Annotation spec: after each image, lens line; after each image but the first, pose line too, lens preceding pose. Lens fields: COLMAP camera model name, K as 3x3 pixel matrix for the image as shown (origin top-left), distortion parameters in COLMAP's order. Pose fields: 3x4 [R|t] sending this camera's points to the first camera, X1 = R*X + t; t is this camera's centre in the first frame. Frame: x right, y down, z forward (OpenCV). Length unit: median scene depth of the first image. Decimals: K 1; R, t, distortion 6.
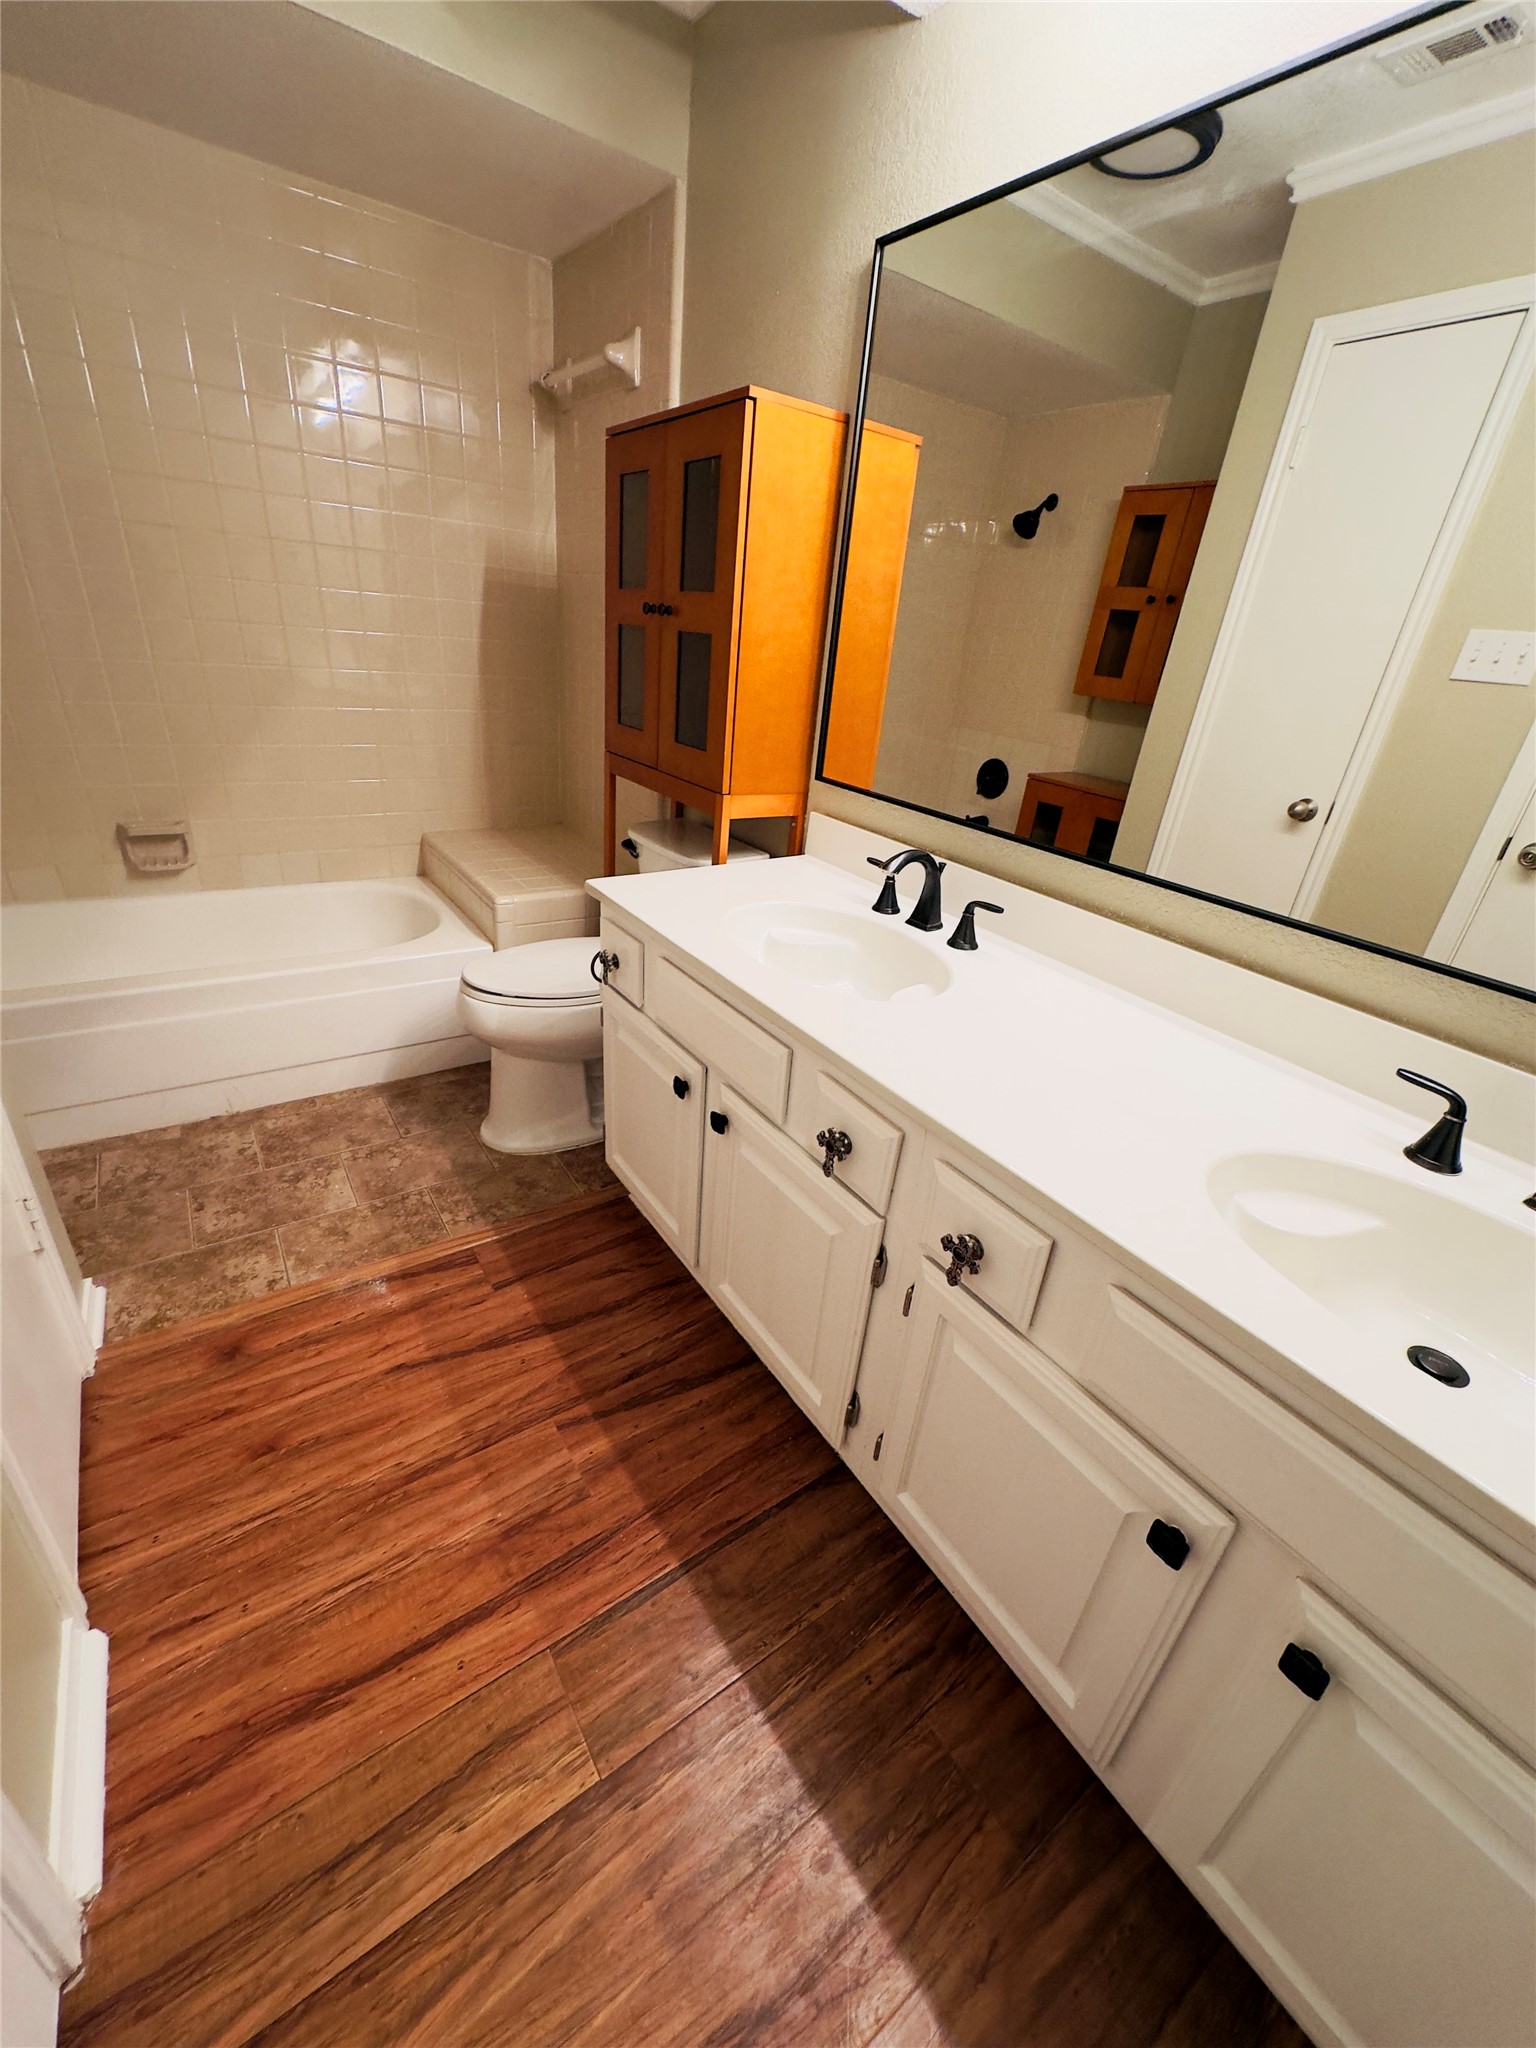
lens RADIAL K [[813.6, 0, 768.0], [0, 813.6, 1024.0], [0, 0, 1]] dist [-0.000957, 0.000446]
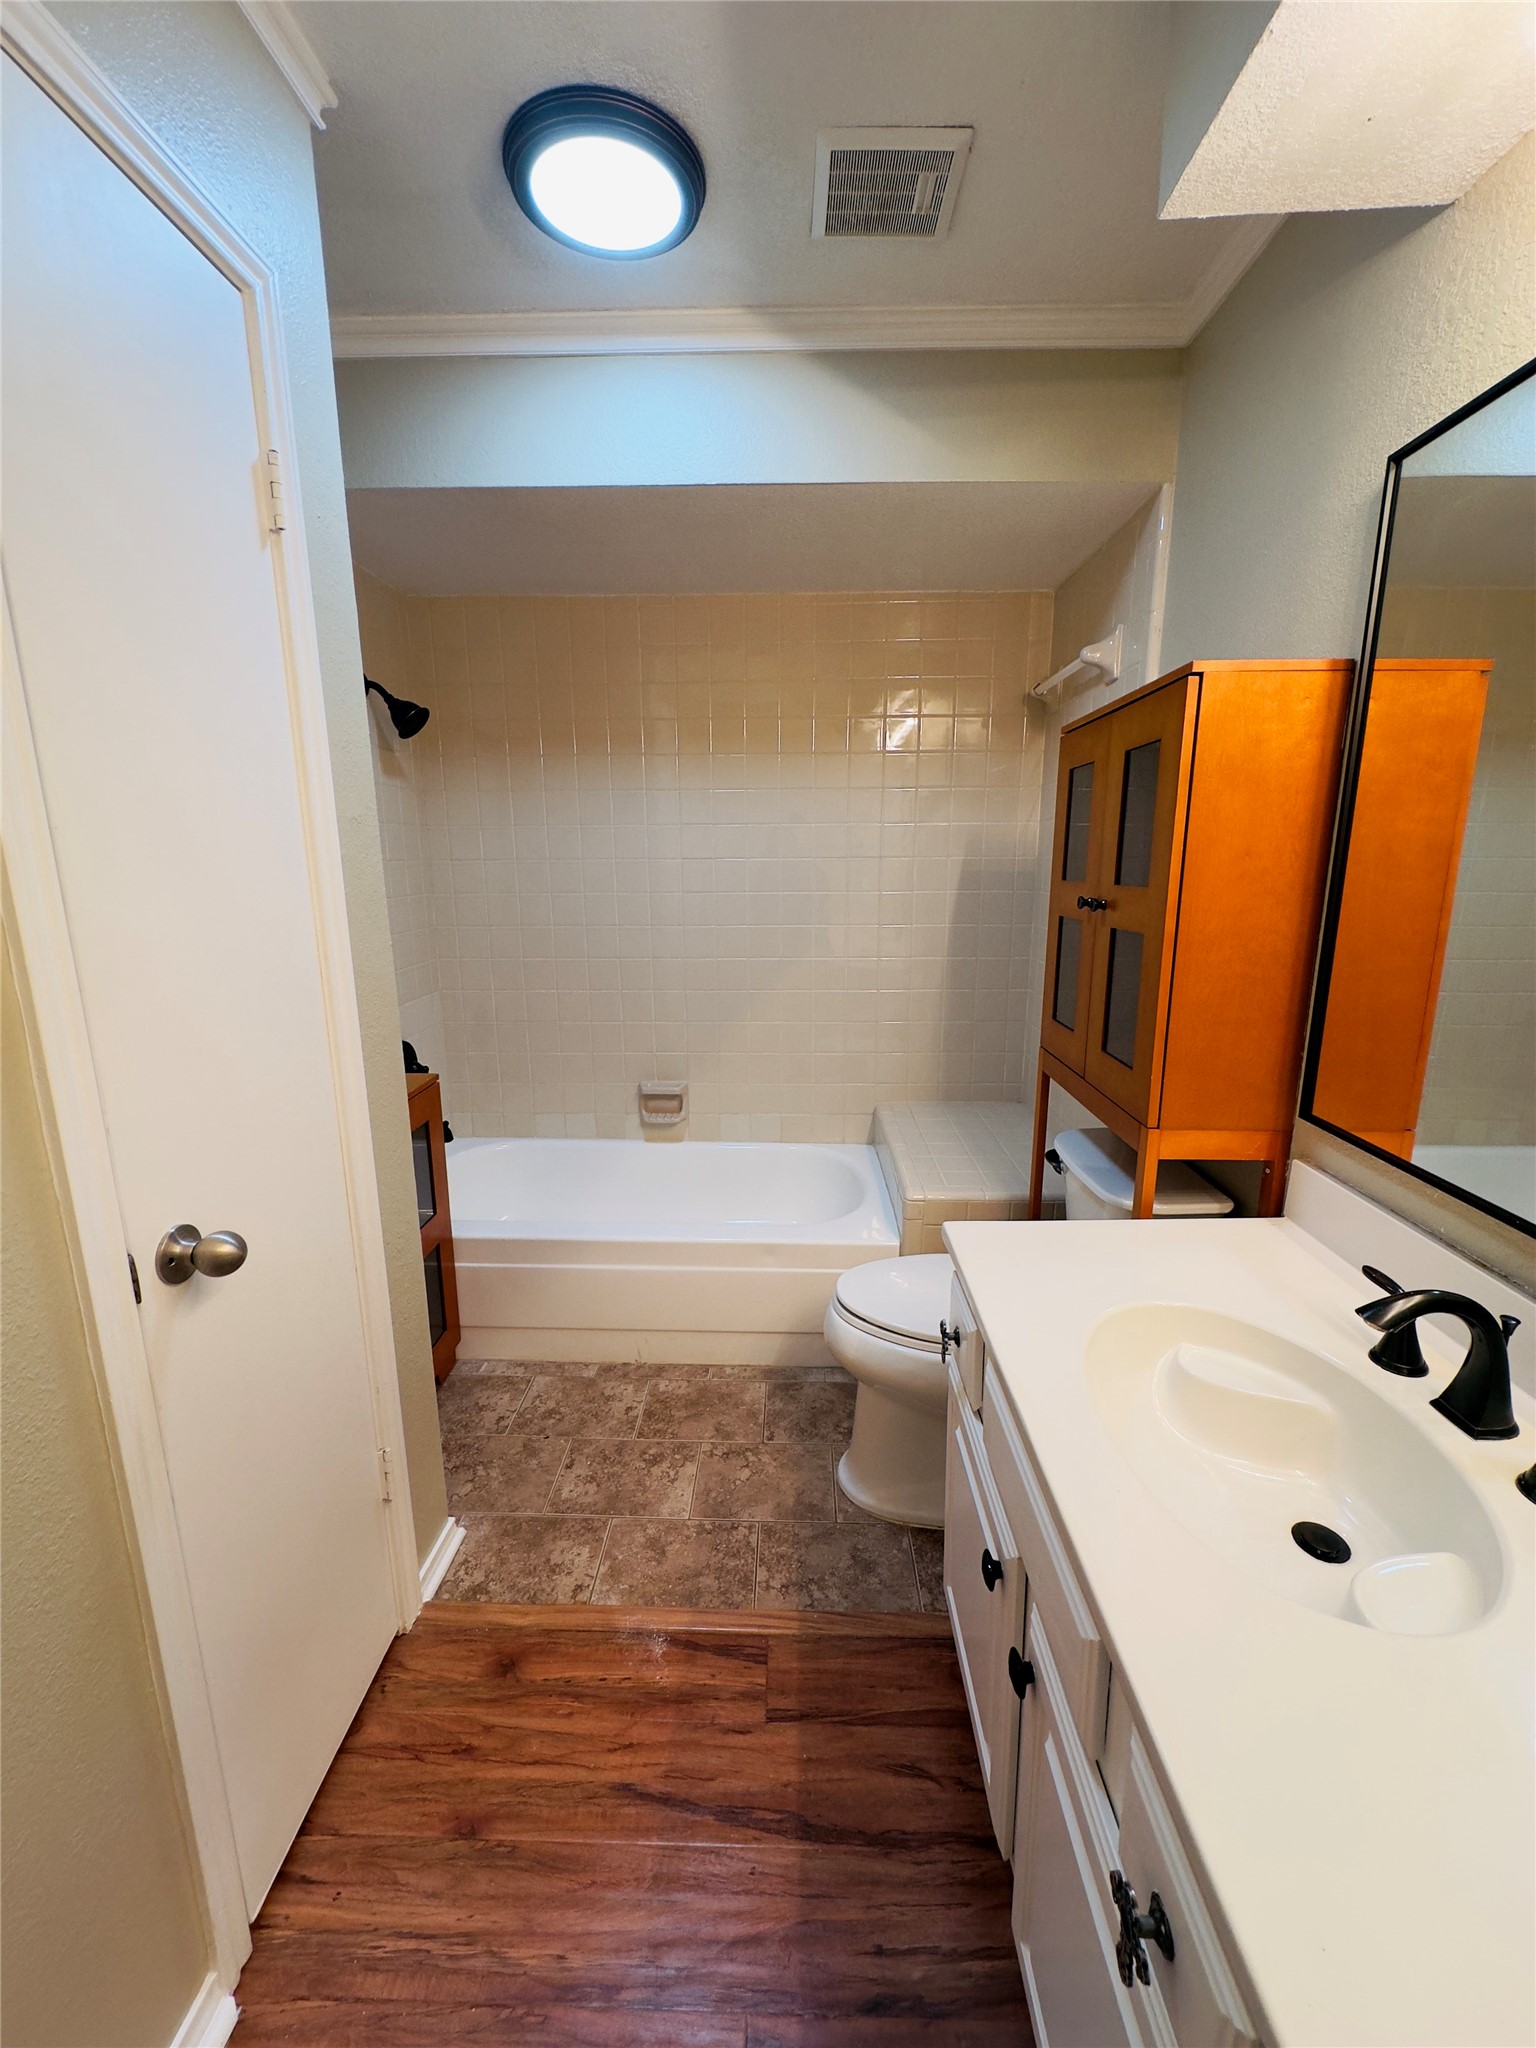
lens RADIAL K [[813.6, 0, 768.0], [0, 813.6, 1024.0], [0, 0, 1]] dist [-0.000957, 0.000446]
pose [[0.799234, 0.029412, -0.600299, 0.118829], [-0.192043, 0.958939, -0.208701, -0.156181], [0.569512, 0.282084, 0.772065, 0.194618]]
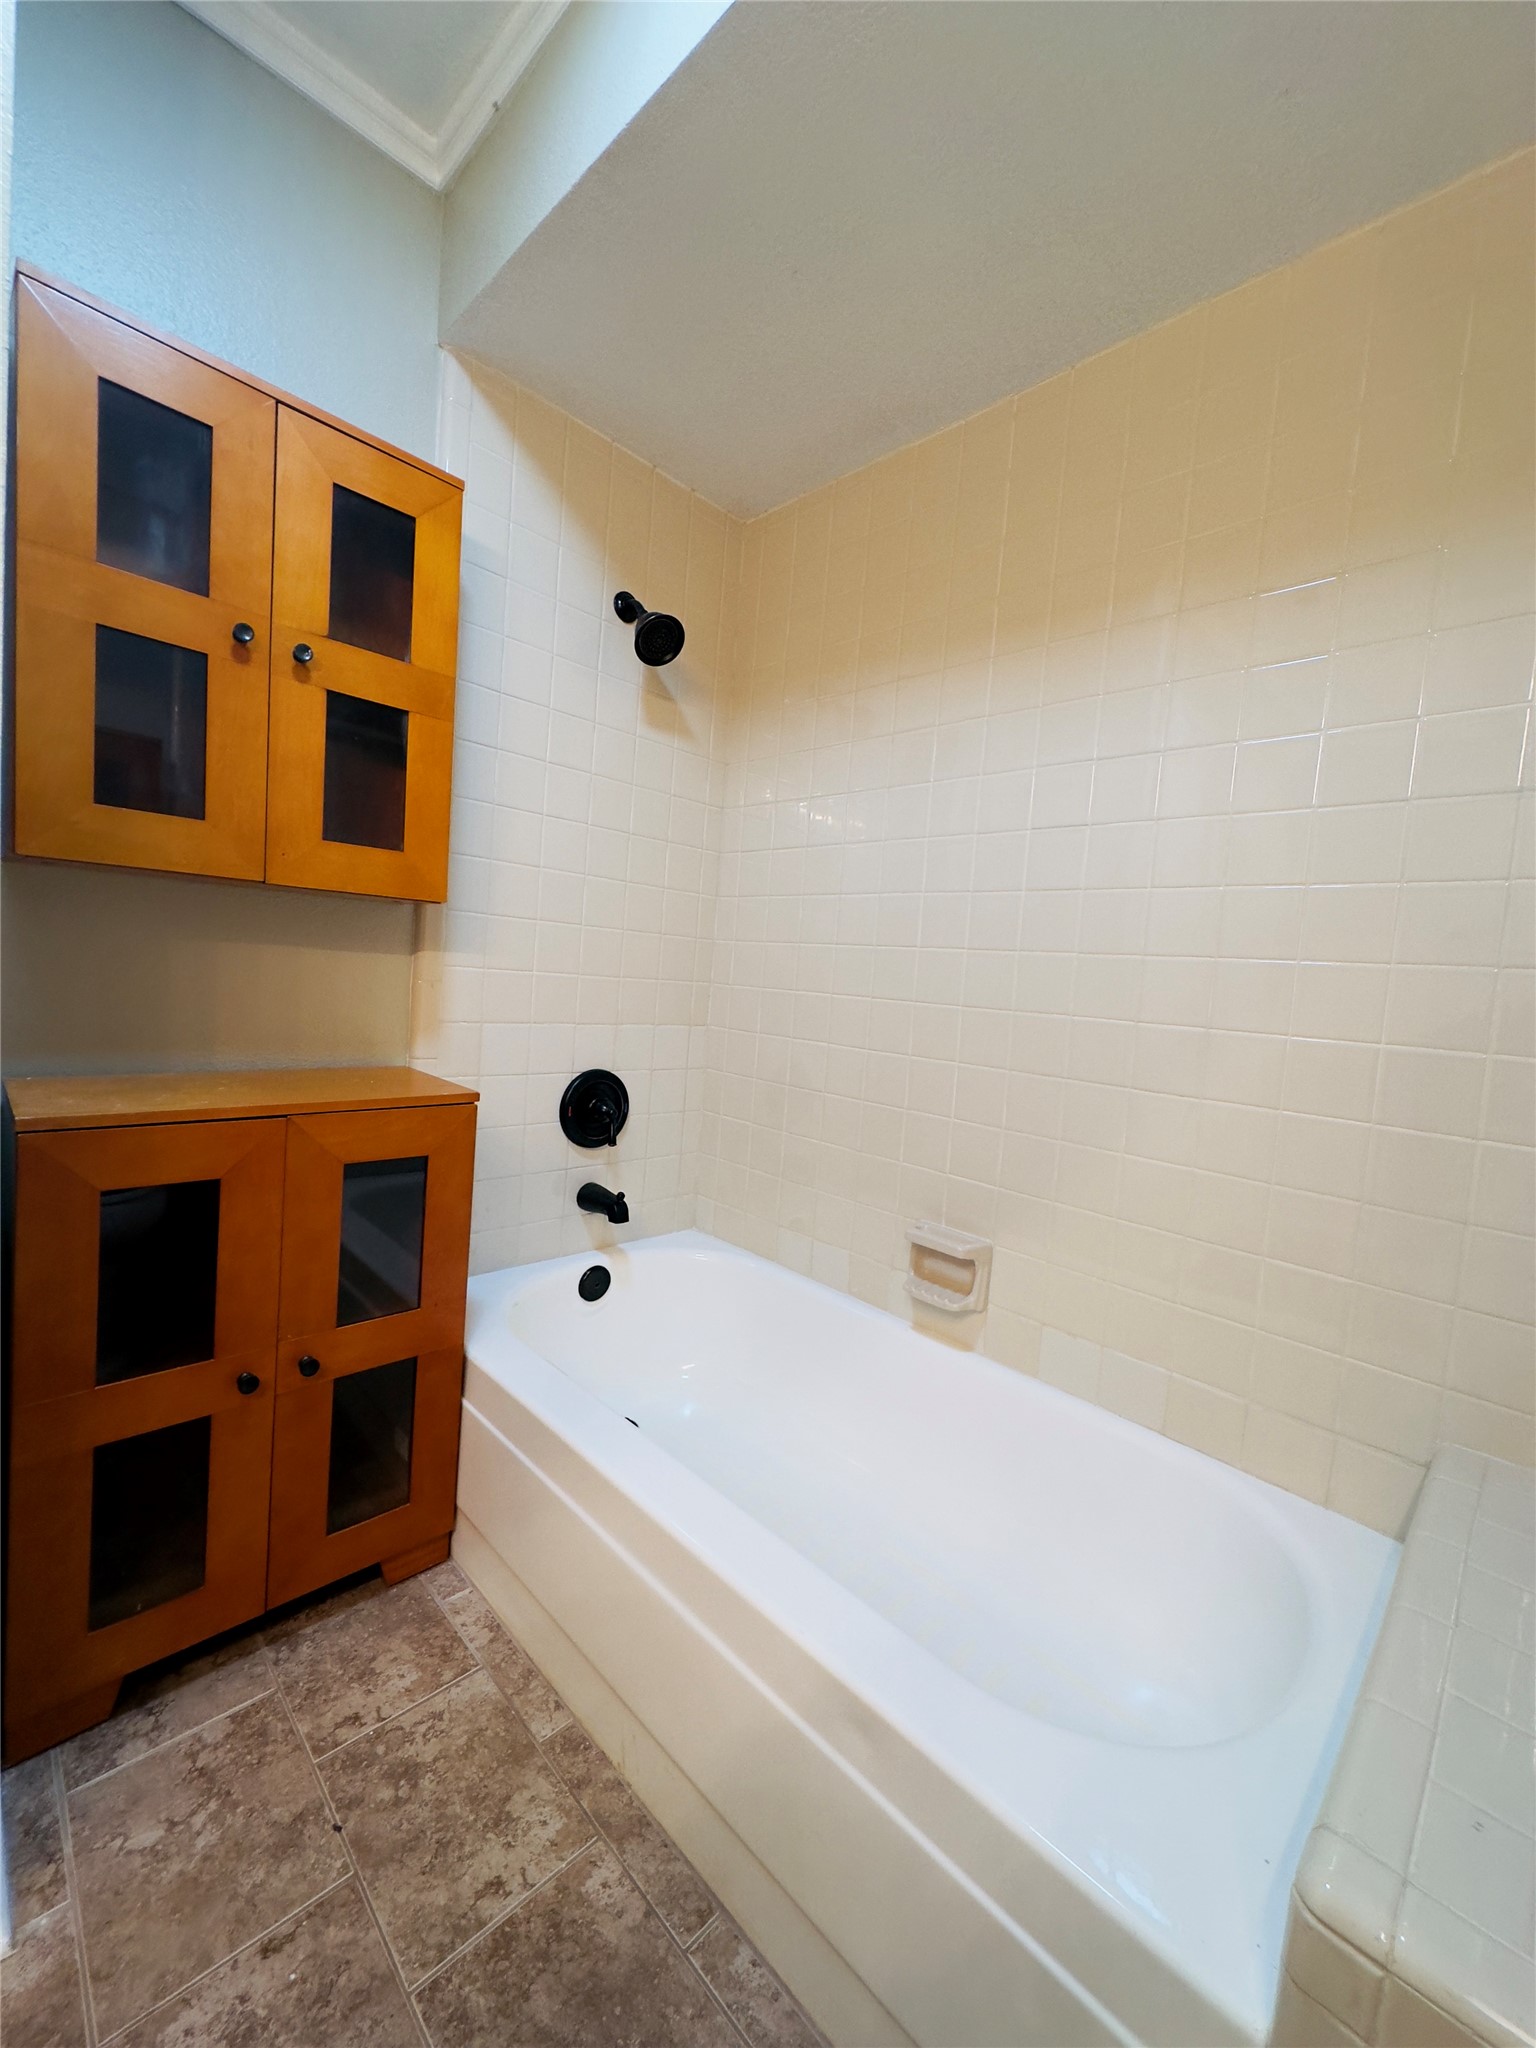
lens RADIAL K [[813.6, 0, 768.0], [0, 813.6, 1024.0], [0, 0, 1]] dist [-0.000957, 0.000446]
pose [[0.182638, -0.022438, -0.982924, -0.177751], [-0.484387, 0.867934, -0.109817, -0.351582], [0.855577, 0.496173, 0.147649, 0.970913]]
